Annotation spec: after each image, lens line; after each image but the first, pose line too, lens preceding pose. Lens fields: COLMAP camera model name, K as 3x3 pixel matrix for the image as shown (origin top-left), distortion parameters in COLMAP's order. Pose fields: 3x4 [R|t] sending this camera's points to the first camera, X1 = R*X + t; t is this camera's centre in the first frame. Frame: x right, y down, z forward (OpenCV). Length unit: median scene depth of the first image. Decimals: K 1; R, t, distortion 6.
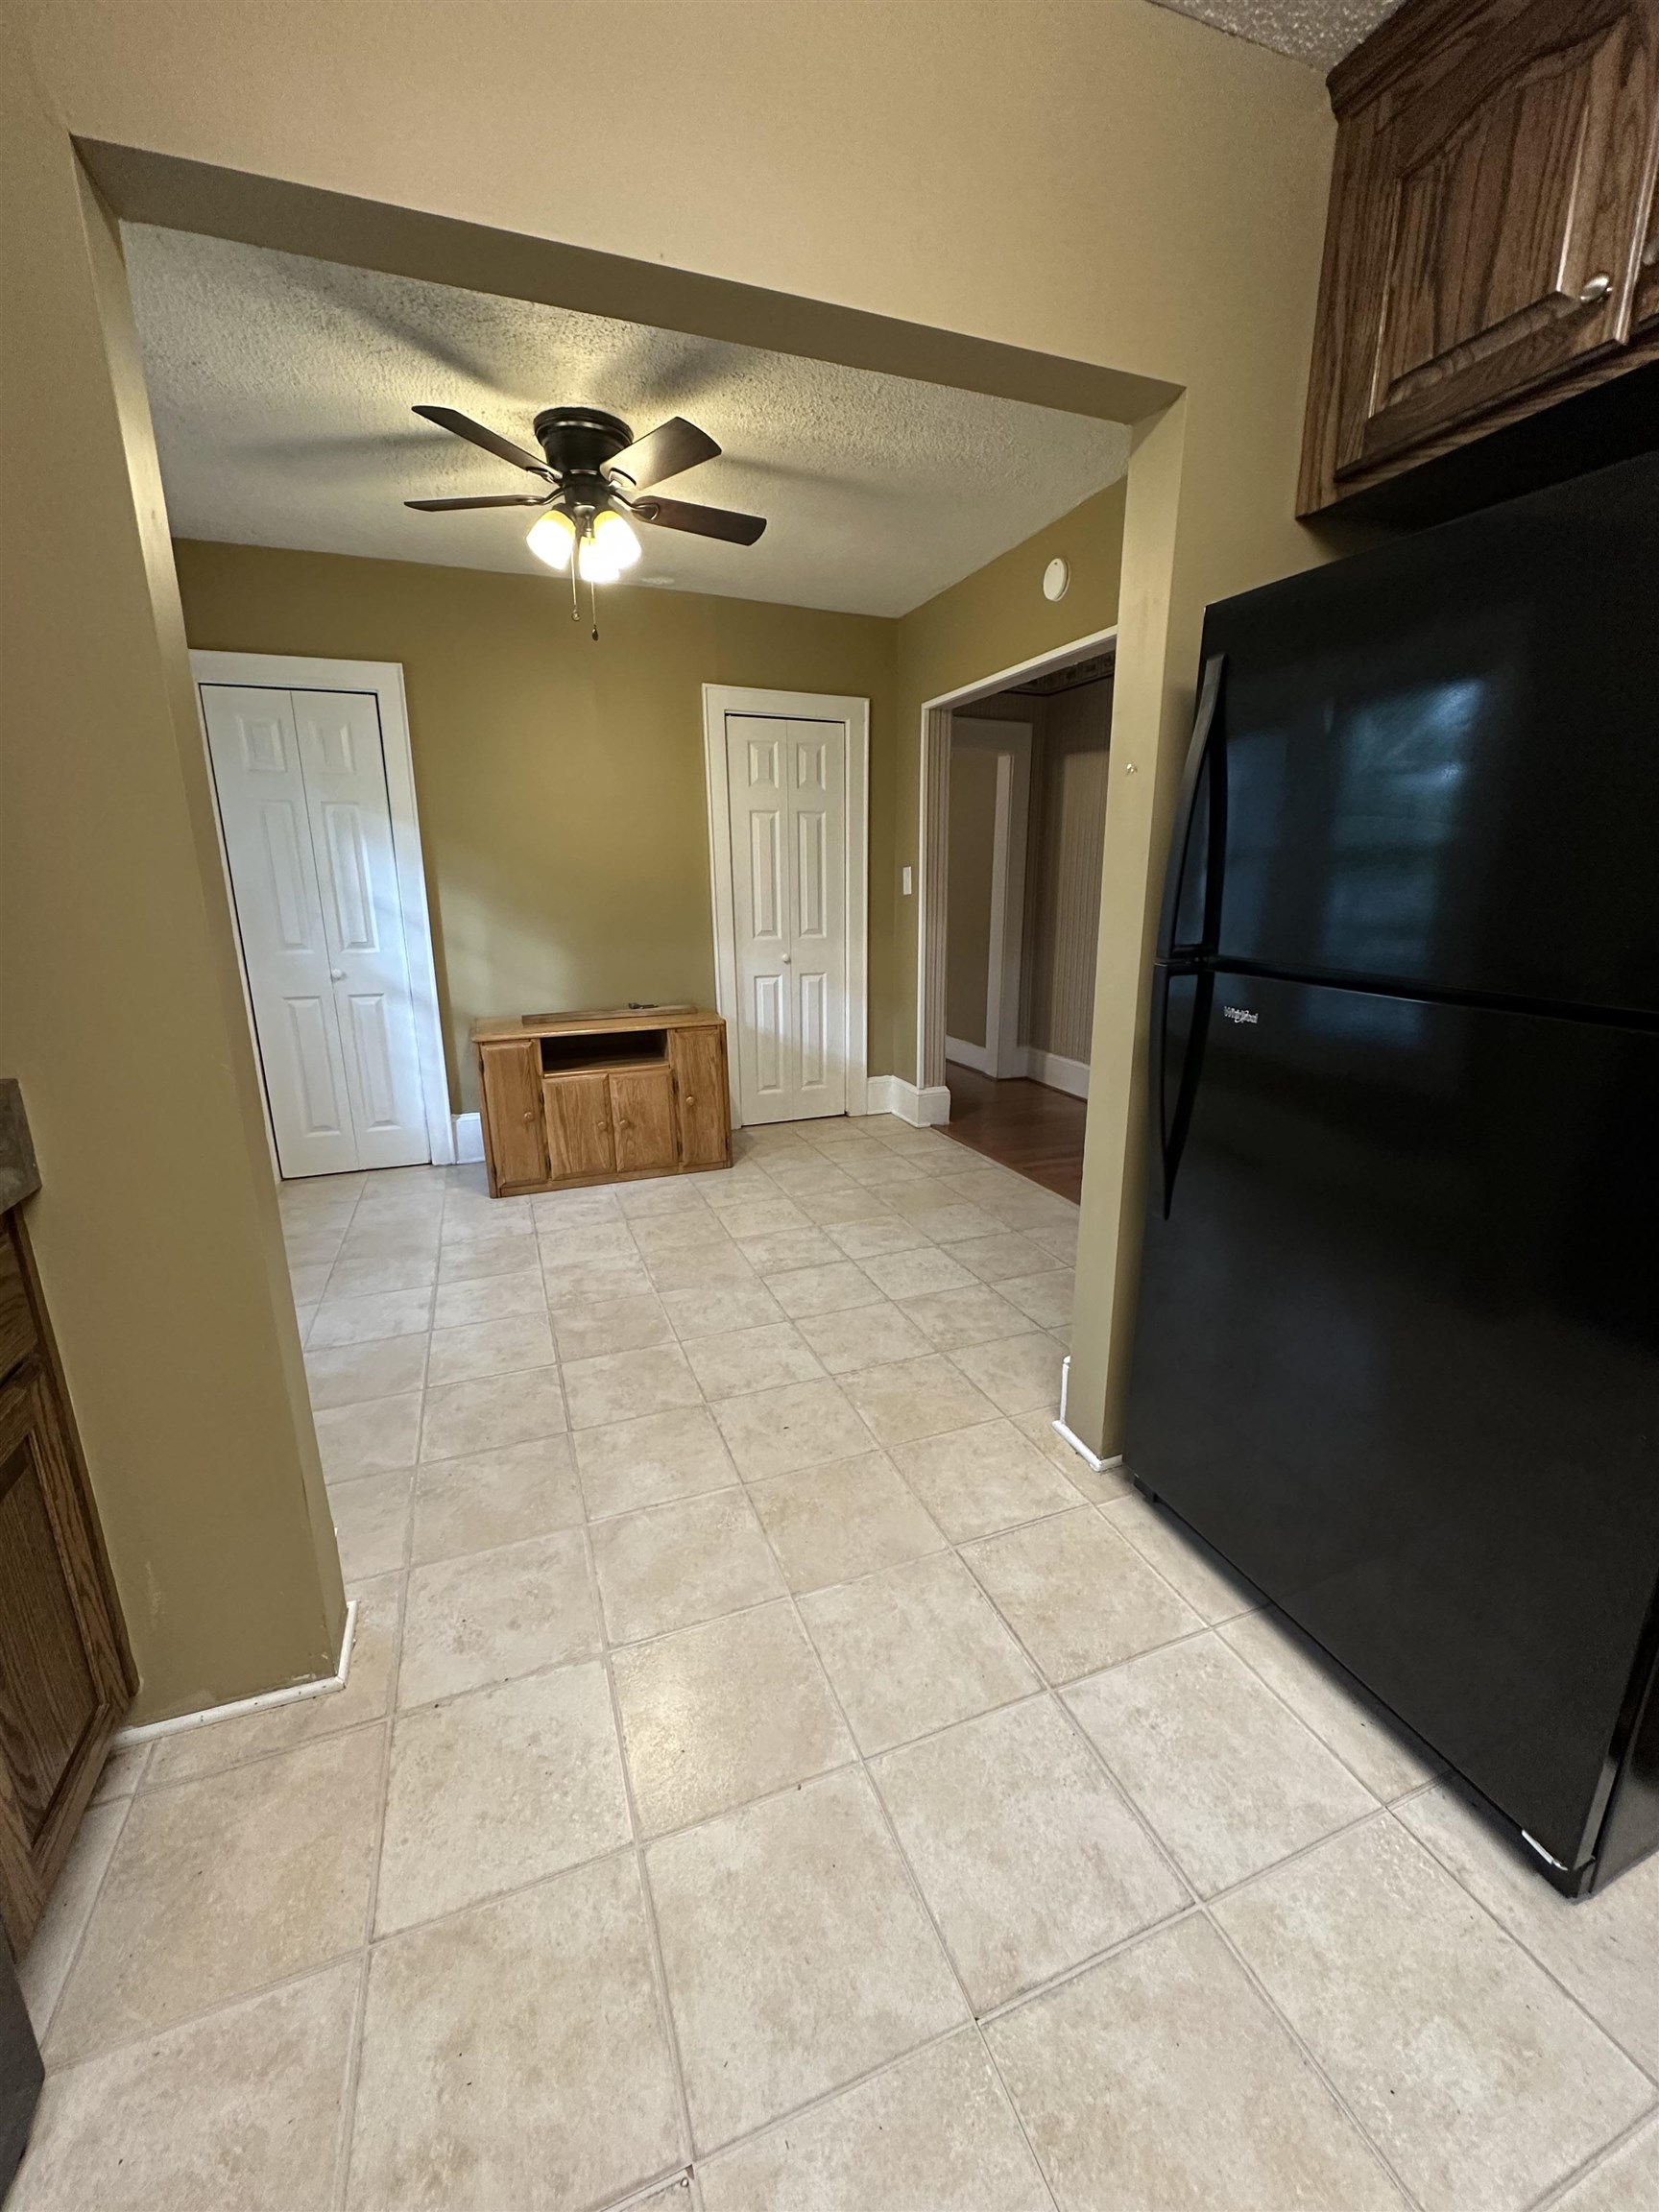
lens RADIAL K [[886.8, 0, 834.1], [0, 886.8, 1104.7], [0, 0, 1]] dist [-0.003213, 0.001166]
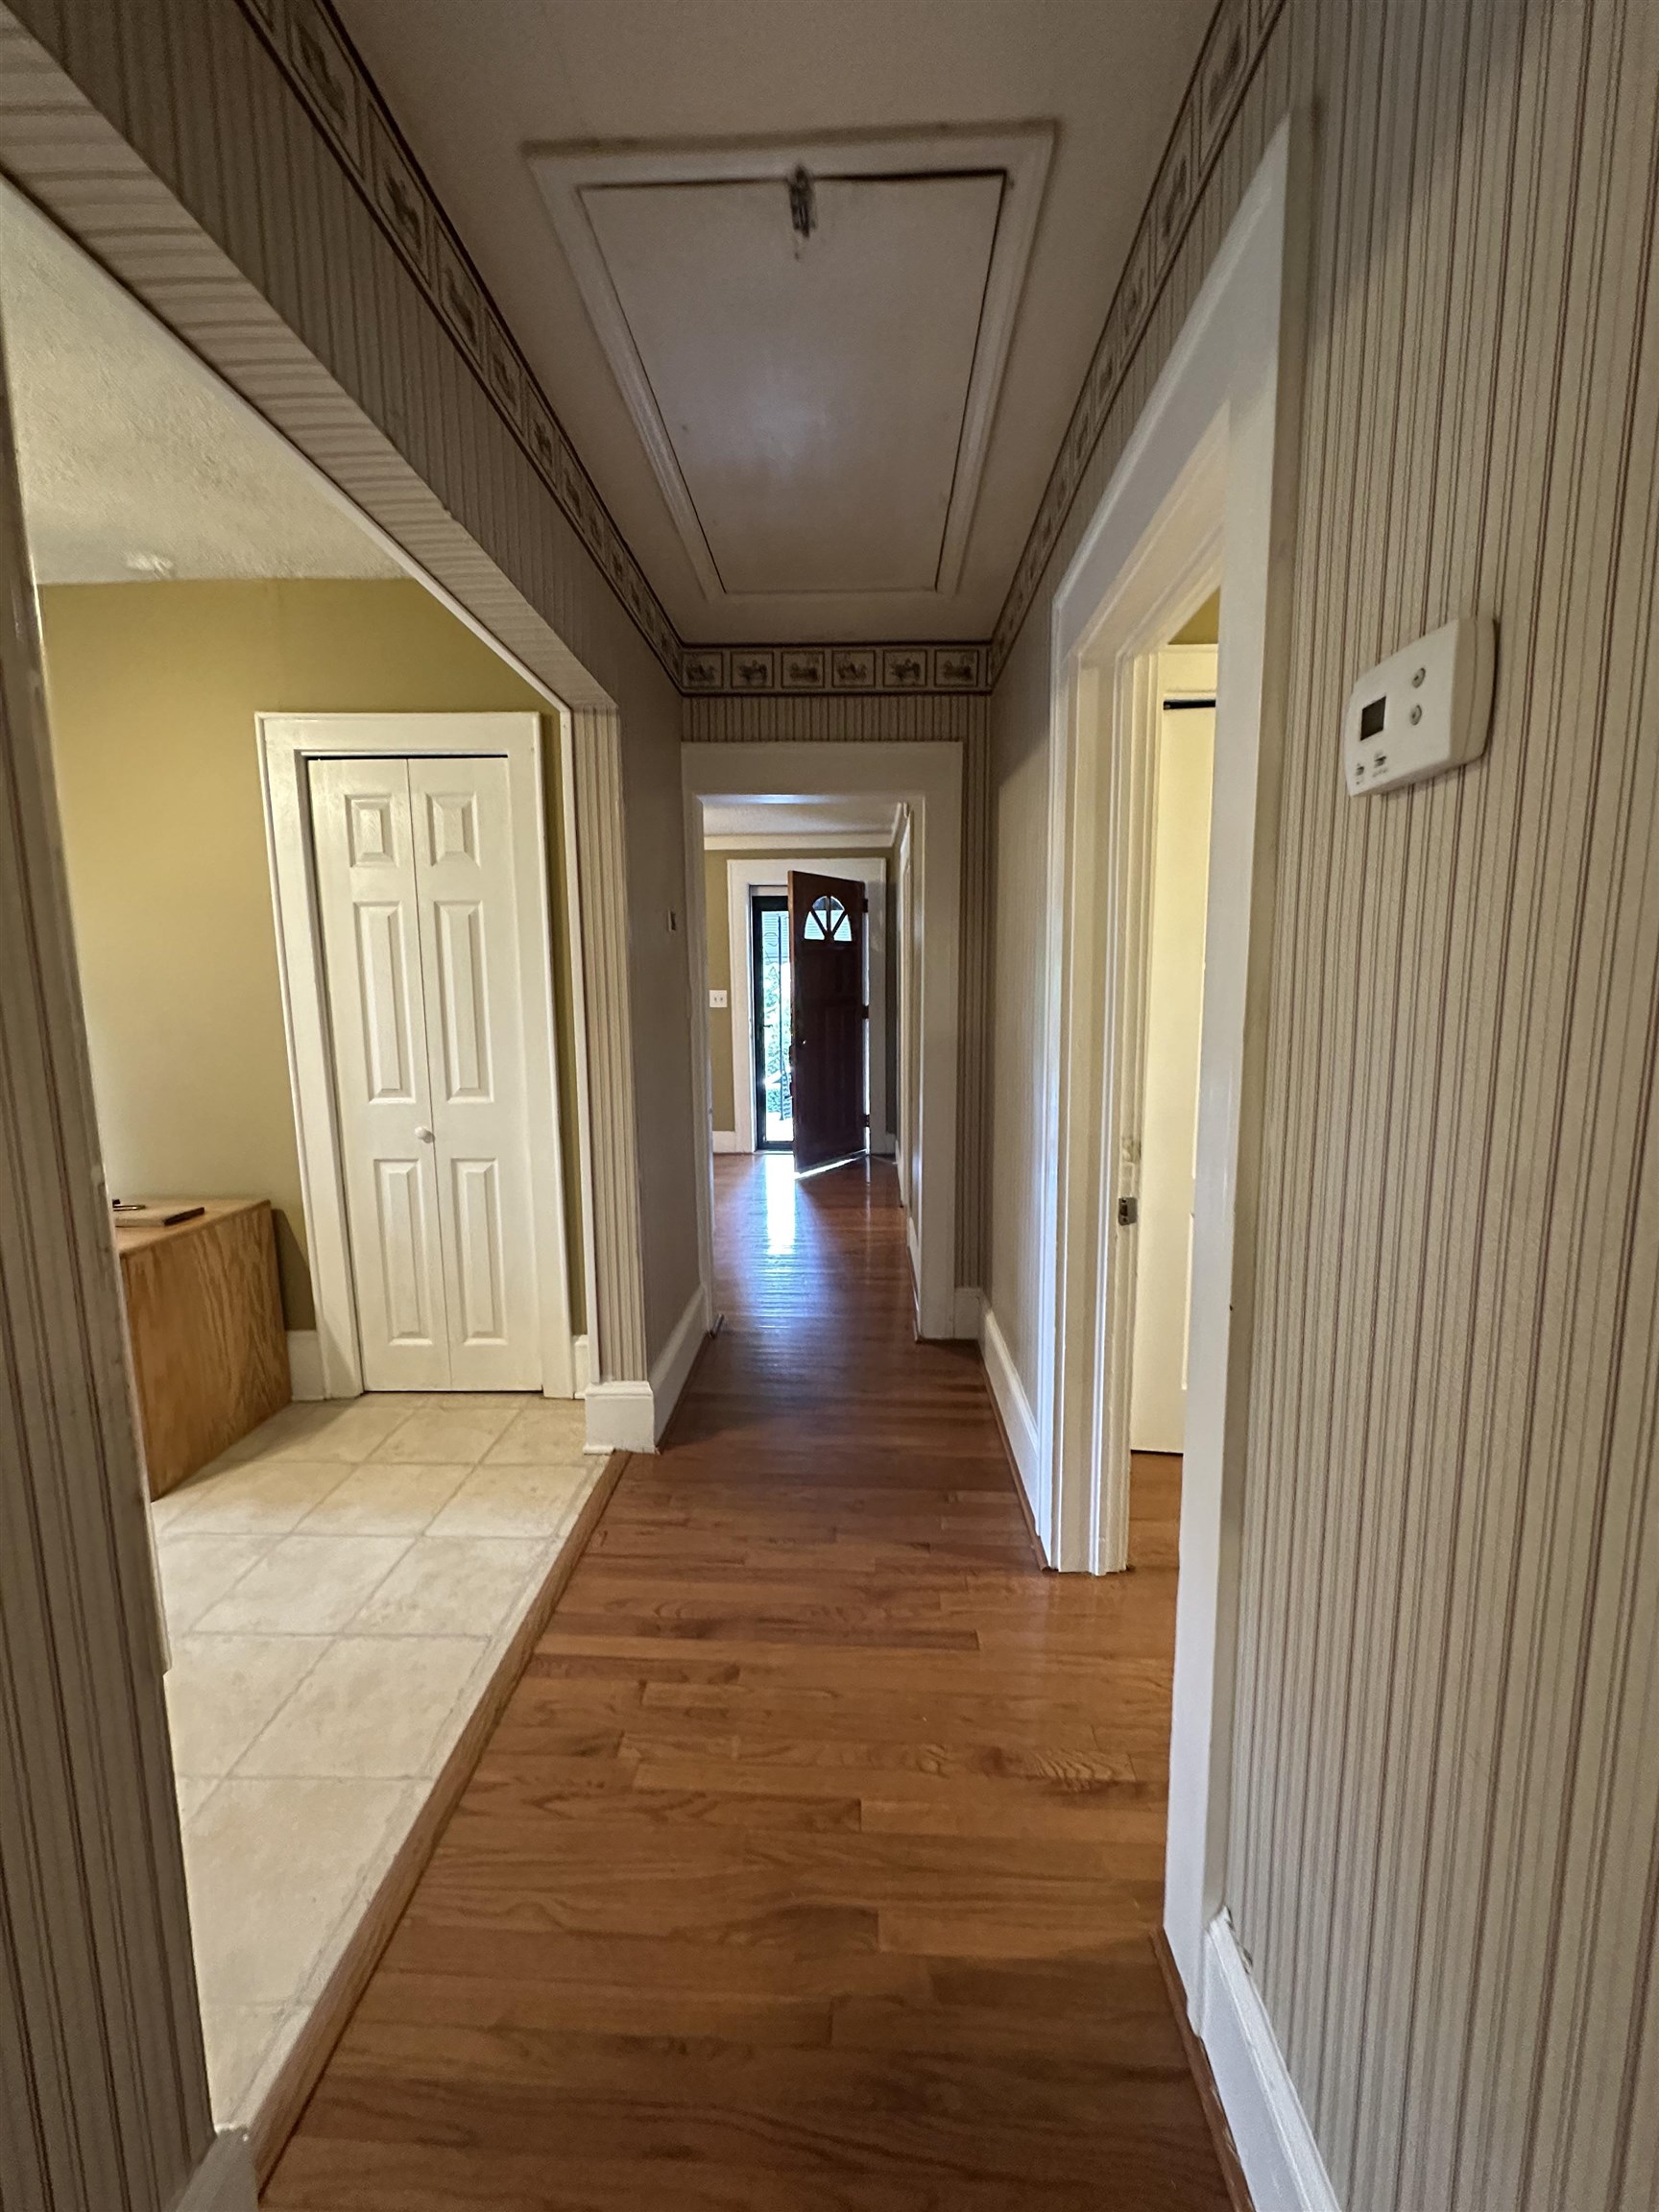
lens RADIAL K [[886.8, 0, 841.5], [0, 886.8, 1102.7], [0, 0, 1]] dist [-0.003213, 0.001166]
pose [[0.918426, 0.052505, -0.392093, 0.626191], [-0.095112, 0.991387, -0.090032, -0.218745], [0.383989, 0.119981, 0.915509, 0.750917]]
